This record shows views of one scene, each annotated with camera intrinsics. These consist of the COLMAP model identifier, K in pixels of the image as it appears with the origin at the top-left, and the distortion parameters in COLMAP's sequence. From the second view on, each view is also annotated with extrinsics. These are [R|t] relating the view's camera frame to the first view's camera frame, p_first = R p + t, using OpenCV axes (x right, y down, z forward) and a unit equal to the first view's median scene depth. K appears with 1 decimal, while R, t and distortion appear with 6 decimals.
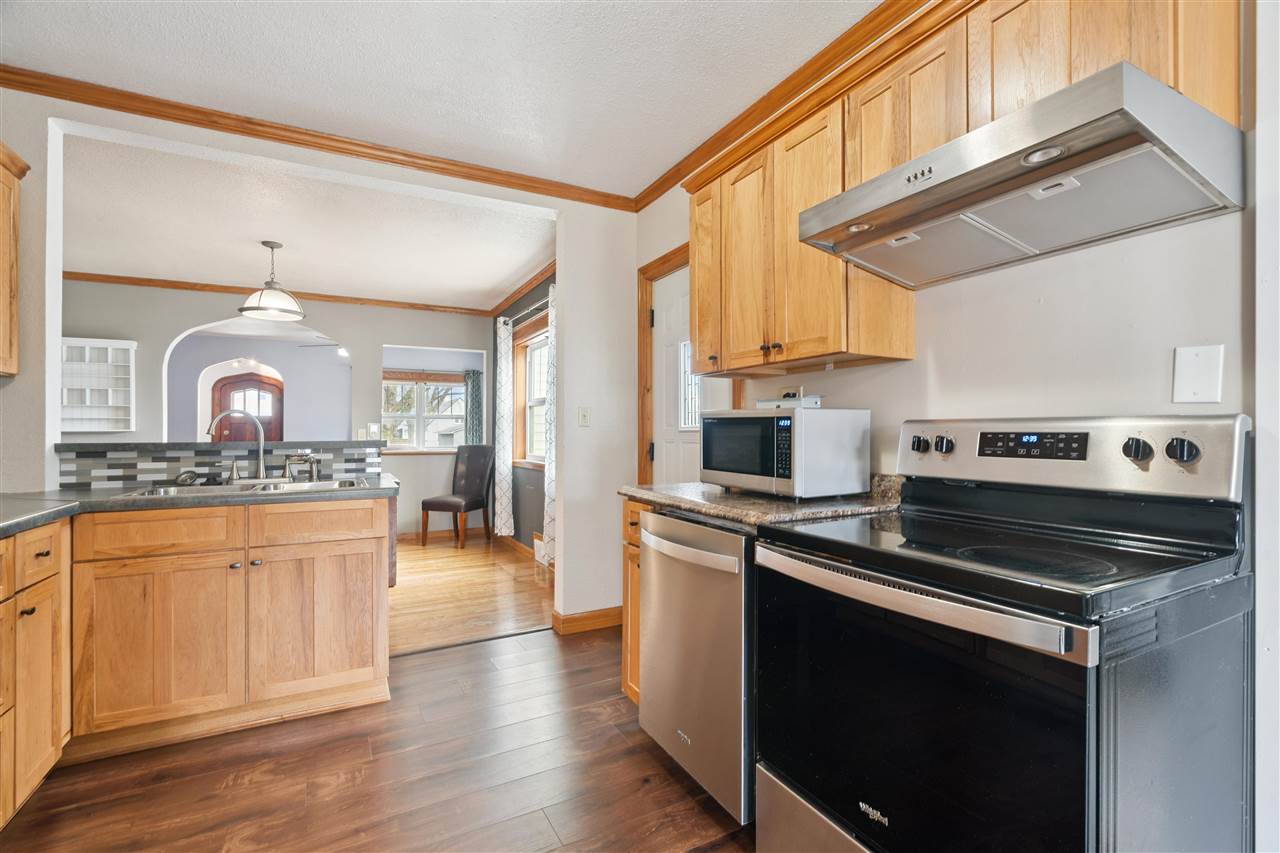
lens RADIAL K [[586.0, 0, 642.8], [0, 586.0, 430.7], [0, 0, 1]] dist [0.004671, 0.001296]
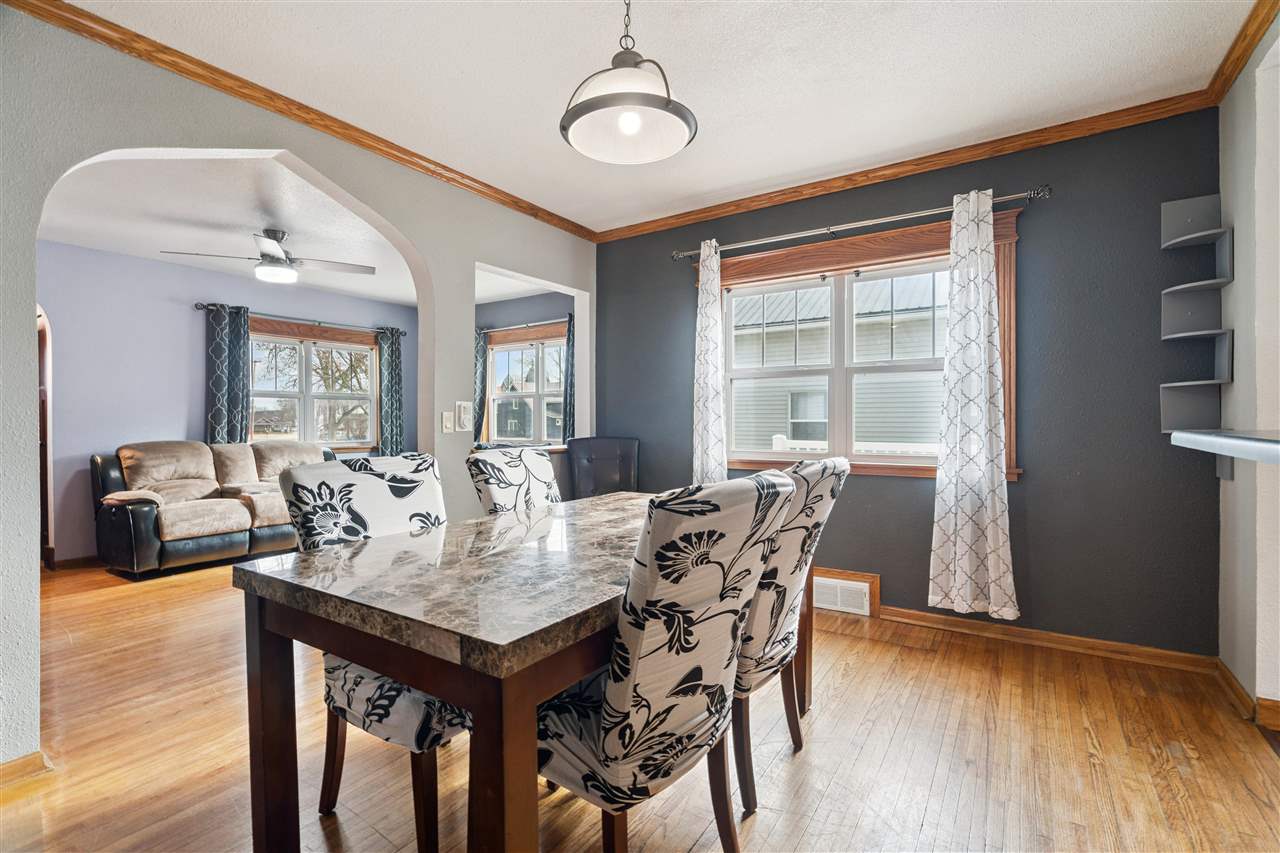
lens RADIAL K [[586.0, 0, 643.9], [0, 586.0, 422.8], [0, 0, 1]] dist [0.004671, 0.001296]
pose [[0.881029, -0.006332, 0.473019, -0.374025], [0.003329, 0.999969, 0.007185, 0.002957], [-0.473050, -0.004755, 0.881023, 0.281166]]
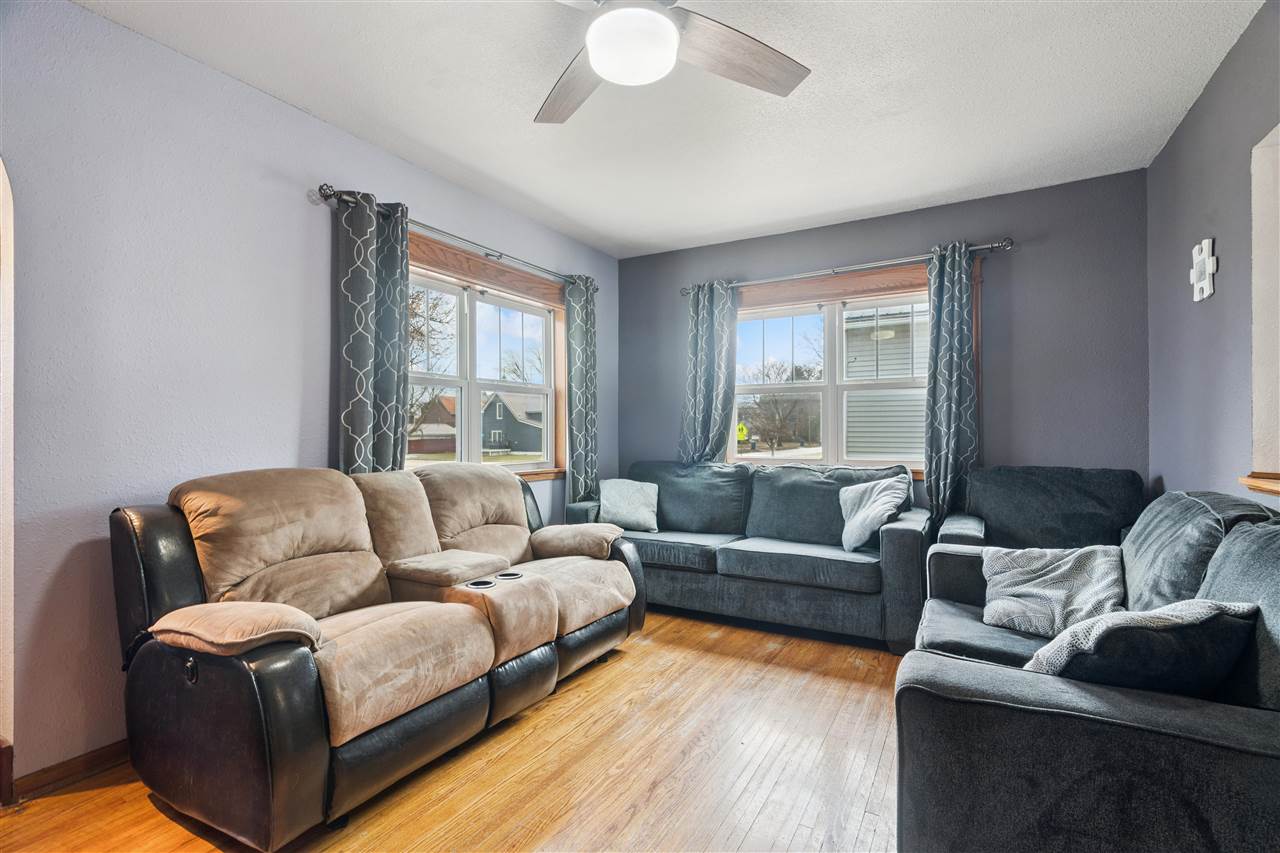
lens RADIAL K [[586.0, 0, 645.9], [0, 586.0, 424.9], [0, 0, 1]] dist [0.004671, 0.001296]
pose [[0.846206, 0.002196, 0.532851, -0.500664], [0.002352, 0.999966, -0.007856, 0.005799], [-0.532850, 0.007901, 0.846173, 0.663656]]
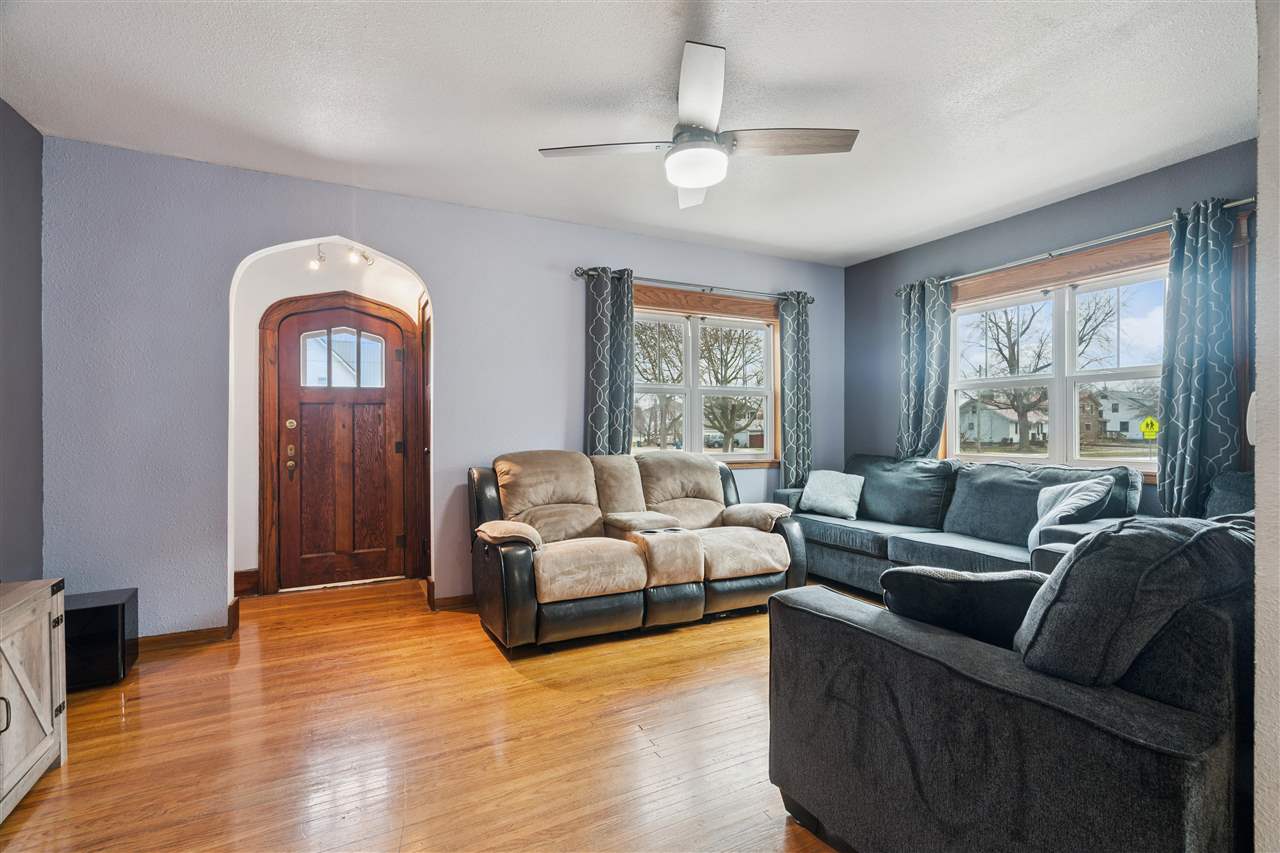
lens RADIAL K [[586.0, 0, 639.5], [0, 586.0, 424.8], [0, 0, 1]] dist [0.004671, 0.001296]
pose [[0.999633, -0.003014, -0.026938, -0.427182], [0.002943, 0.999992, -0.002685, 0.005620], [0.026946, 0.002605, 0.999633, 0.555040]]
